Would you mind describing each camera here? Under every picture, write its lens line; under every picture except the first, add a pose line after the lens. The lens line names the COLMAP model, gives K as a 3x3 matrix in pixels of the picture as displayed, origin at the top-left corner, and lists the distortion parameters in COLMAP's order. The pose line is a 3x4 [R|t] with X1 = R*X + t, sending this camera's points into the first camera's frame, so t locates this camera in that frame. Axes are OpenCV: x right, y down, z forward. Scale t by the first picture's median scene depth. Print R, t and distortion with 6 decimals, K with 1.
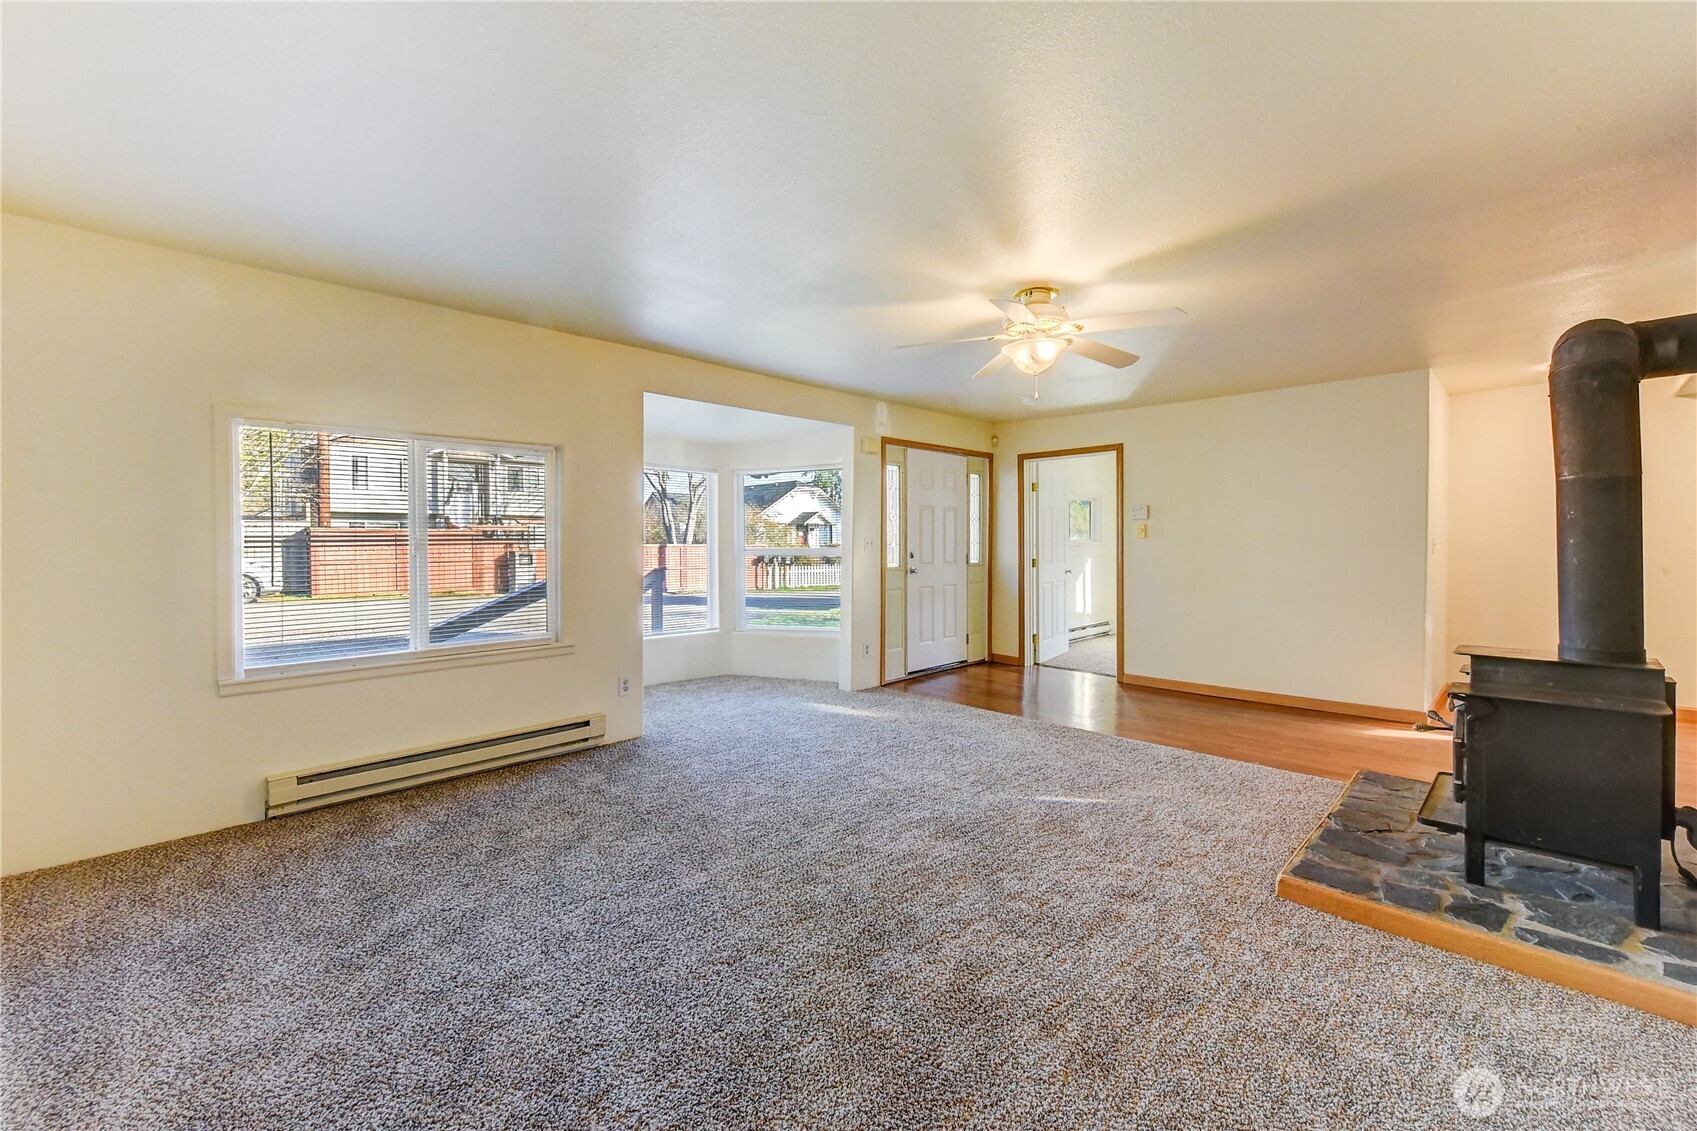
lens RADIAL K [[699.2, 0, 847.9], [0, 699.2, 555.8], [0, 0, 1]] dist [0.004016, -0.000586]
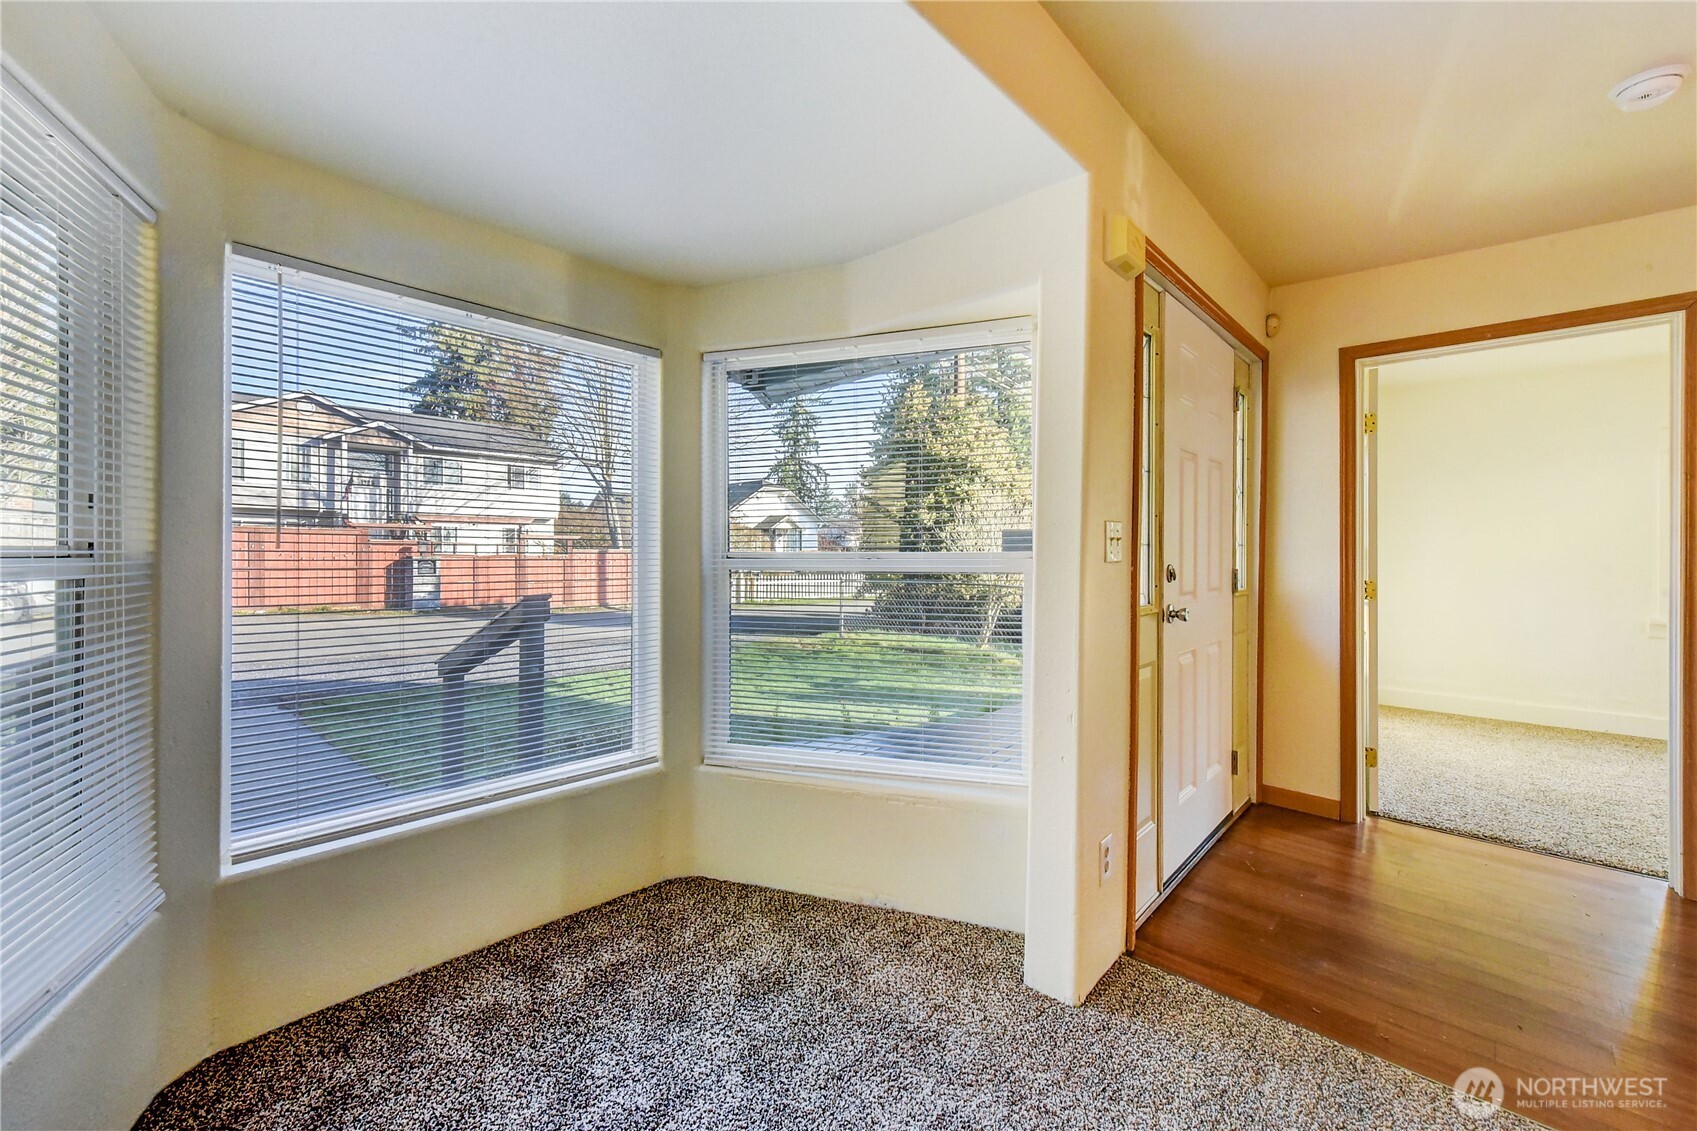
lens RADIAL K [[699.2, 0, 845.8], [0, 699.2, 558.9], [0, 0, 1]] dist [0.004016, -0.000586]
pose [[0.998356, 0.008652, 0.056661, -0.095168], [-0.008247, 0.999939, -0.007389, -0.003960], [-0.056721, 0.006909, 0.998366, 0.556204]]
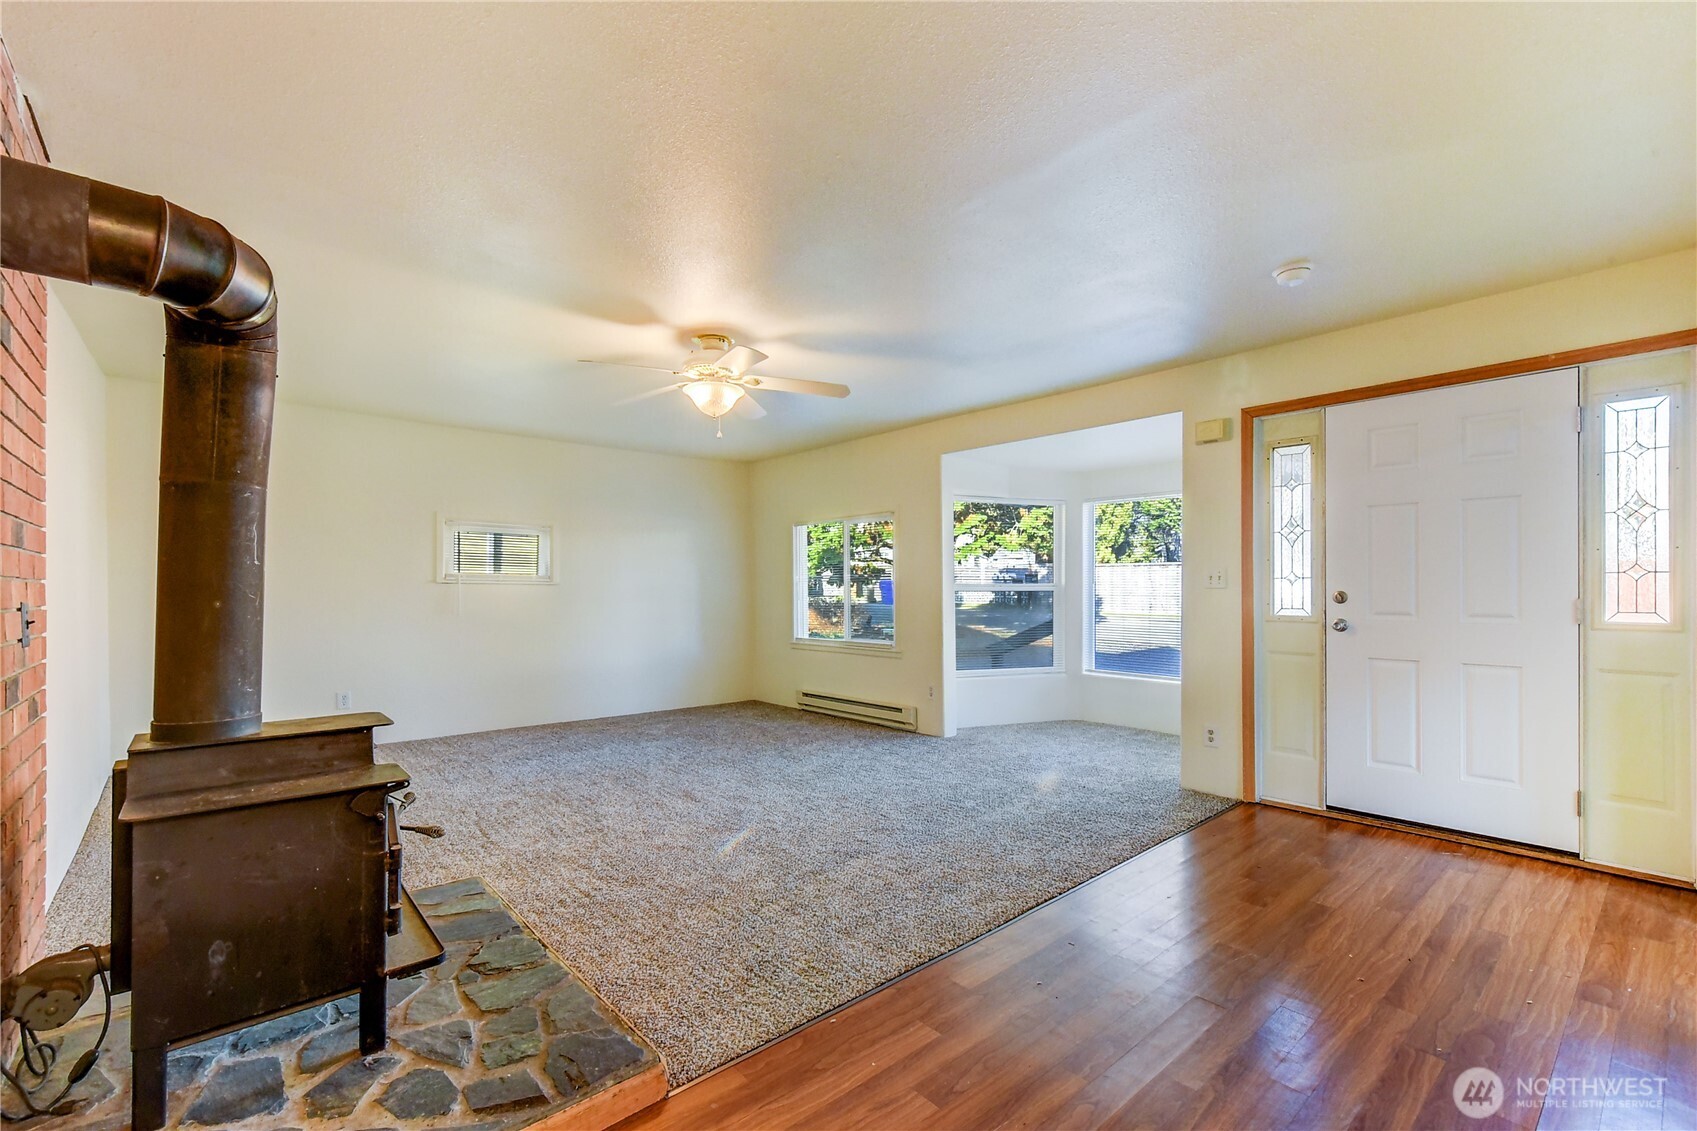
lens RADIAL K [[727.5, 0, 868.2], [0, 727.5, 586.2], [0, 0, 1]] dist [0.003242, 0.000950]
pose [[-0.045597, 0.008350, -0.998925, 0.606339], [-0.015111, 0.999845, 0.009048, -0.008780], [0.998846, 0.015507, -0.045464, 0.575783]]
